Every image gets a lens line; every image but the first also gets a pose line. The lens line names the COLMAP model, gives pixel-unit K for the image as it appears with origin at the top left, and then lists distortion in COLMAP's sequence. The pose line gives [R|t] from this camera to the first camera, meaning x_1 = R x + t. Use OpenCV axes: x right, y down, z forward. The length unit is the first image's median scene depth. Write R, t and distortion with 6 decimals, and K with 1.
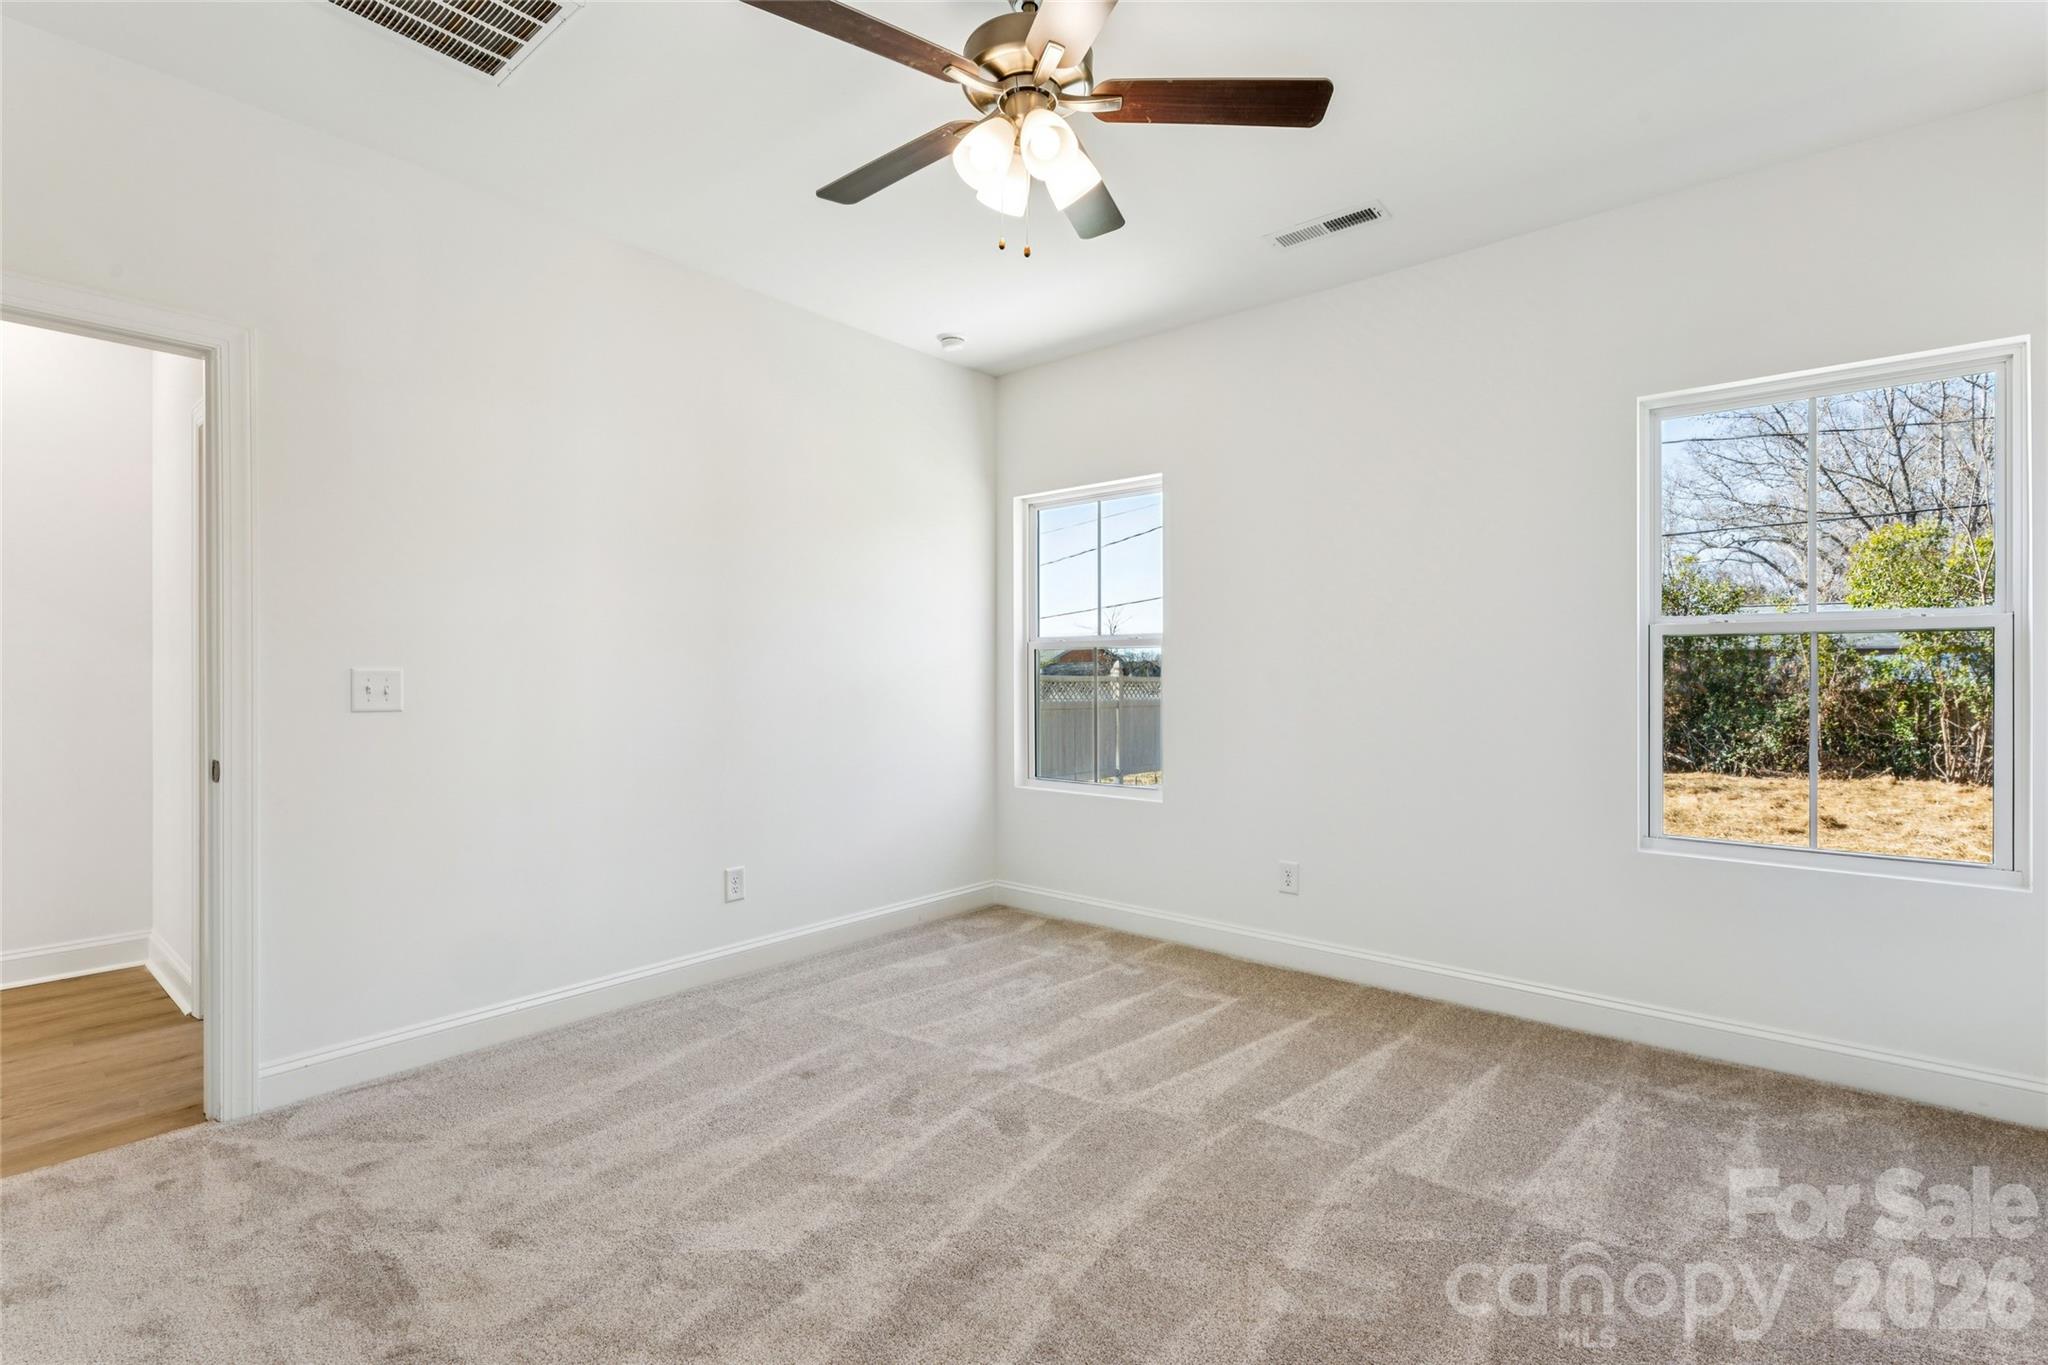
lens RADIAL K [[939.3, 0, 1024.0], [0, 939.3, 682.5], [0, 0, 1]] dist [-0.000007, -0.000046]
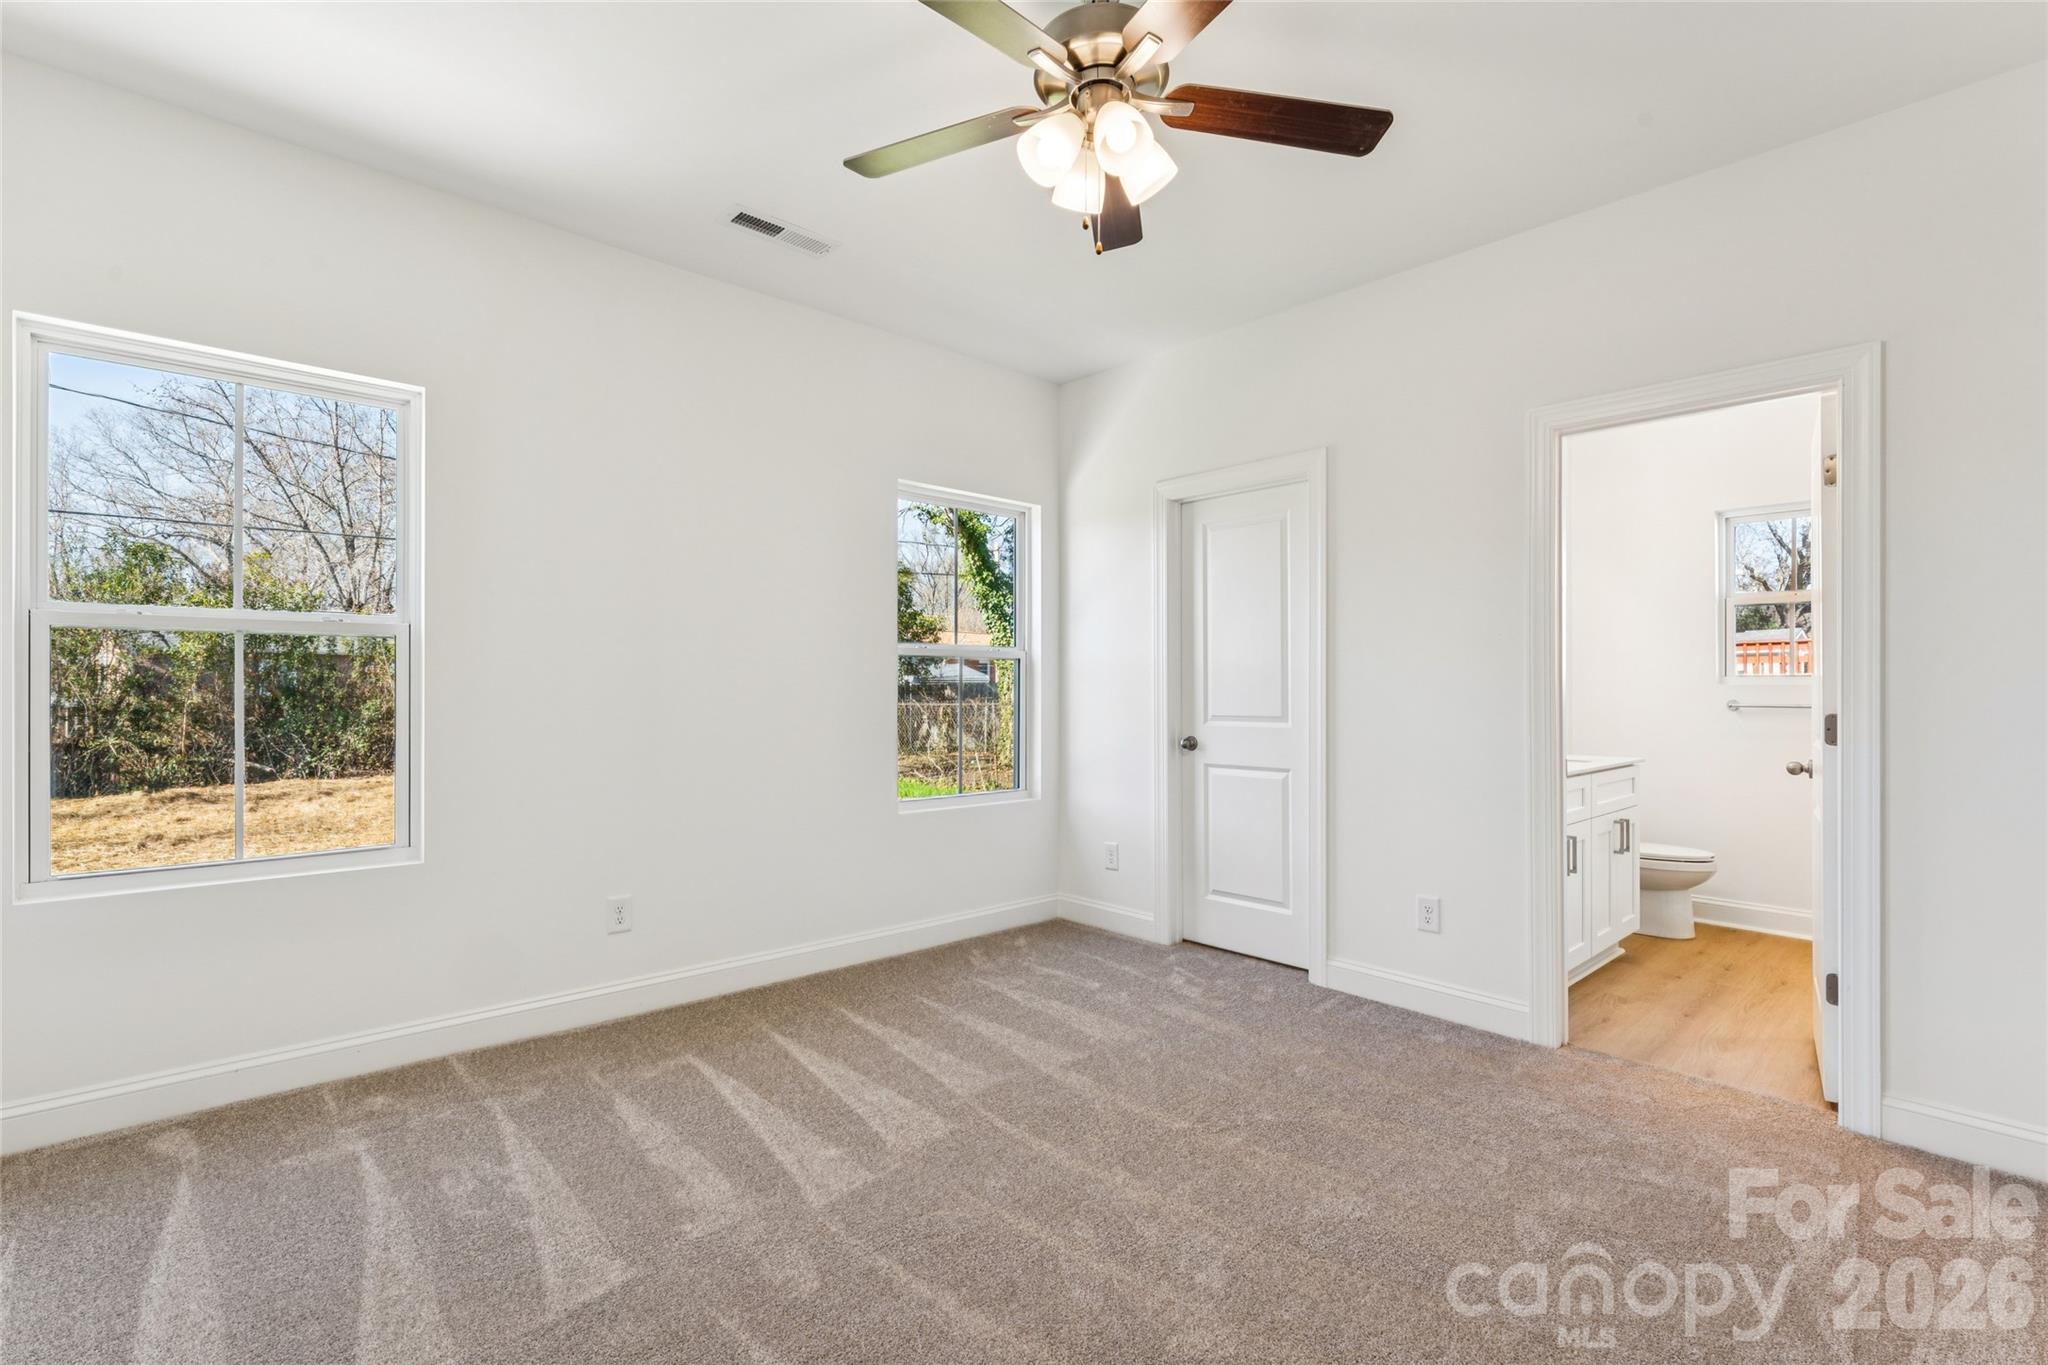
lens RADIAL K [[910.6, 0, 1038.2], [0, 910.6, 711.3], [0, 0, 1]] dist [0.001898, 0.000212]
pose [[0.136165, -0.027115, 0.990315, -0.118268], [-0.000392, 0.999624, 0.027423, -0.000246], [-0.990686, -0.004122, 0.136103, 0.122351]]
